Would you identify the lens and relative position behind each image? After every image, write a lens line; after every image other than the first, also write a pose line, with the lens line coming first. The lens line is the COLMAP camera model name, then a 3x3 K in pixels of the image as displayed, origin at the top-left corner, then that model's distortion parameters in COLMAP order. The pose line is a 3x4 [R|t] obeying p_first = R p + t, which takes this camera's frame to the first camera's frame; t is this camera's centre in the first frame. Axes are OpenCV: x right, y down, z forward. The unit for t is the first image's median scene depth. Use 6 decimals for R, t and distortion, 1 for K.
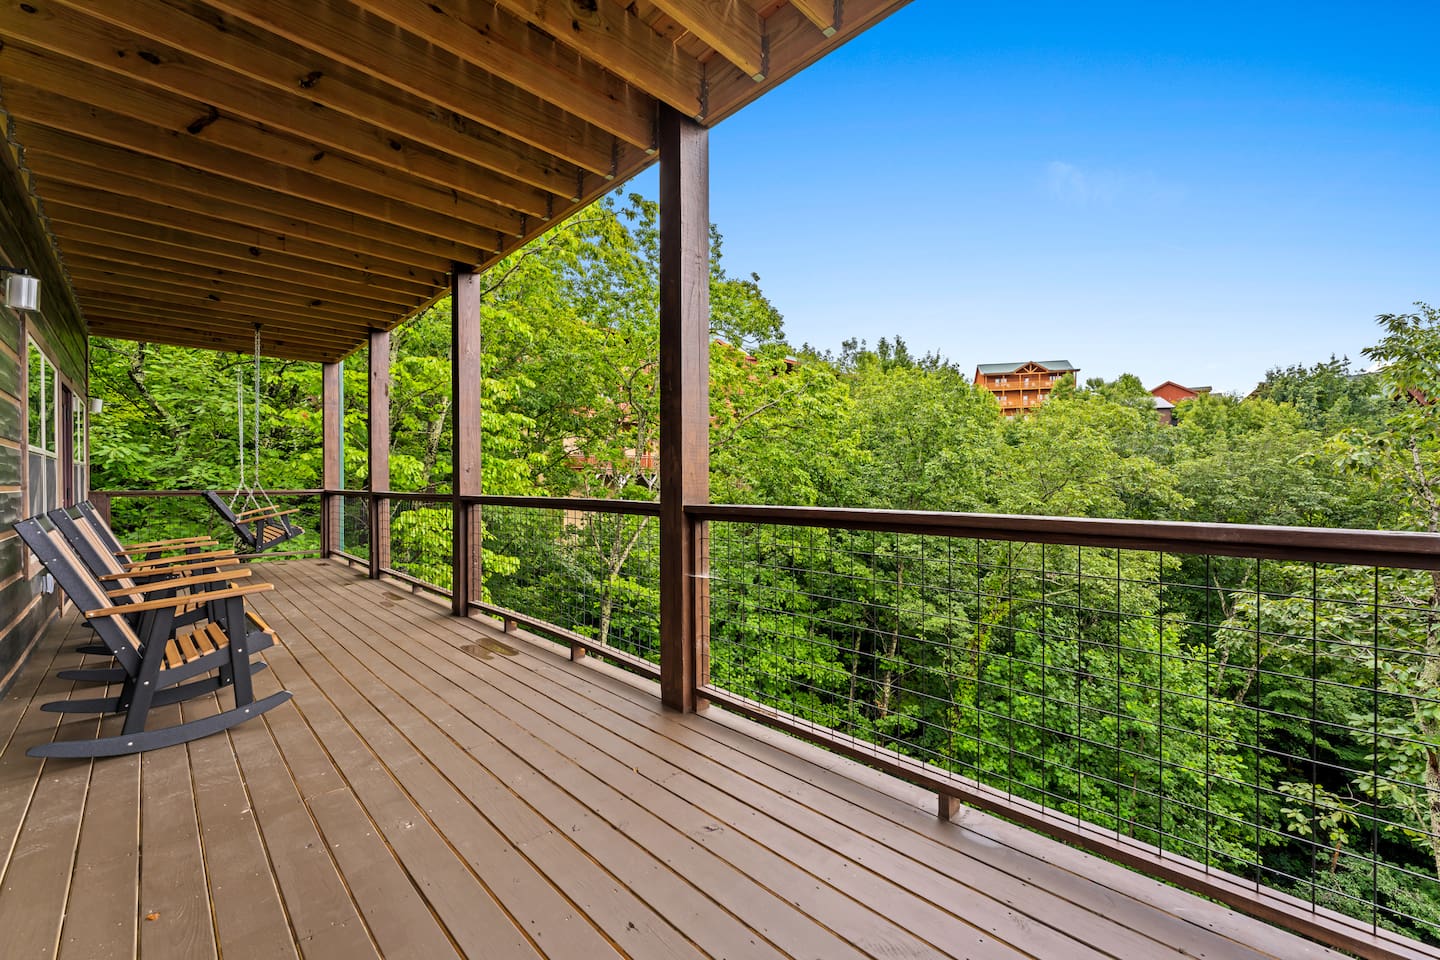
lens RADIAL K [[584.7, 0, 692.0], [0, 584.7, 491.2], [0, 0, 1]] dist [0.000901, -0.000442]
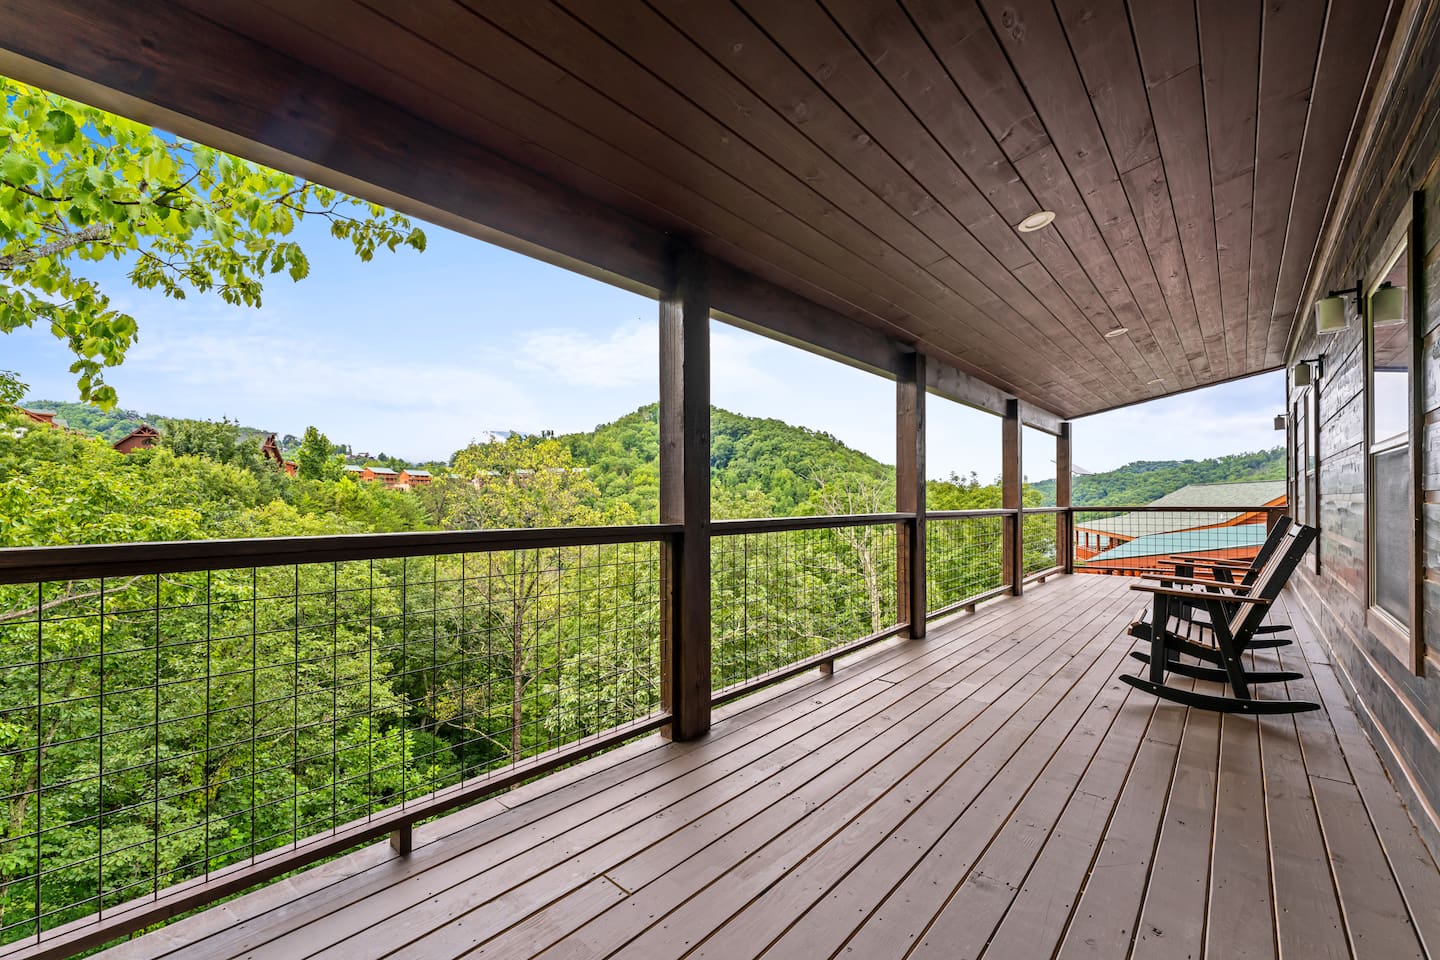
lens RADIAL K [[584.7, 0, 728.2], [0, 584.7, 478.5], [0, 0, 1]] dist [0.000901, -0.000442]
pose [[-0.096737, 0.015605, 0.995188, -0.365285], [0.005168, 0.999871, -0.015176, -0.014382], [-0.995297, 0.003675, -0.096806, 0.378869]]
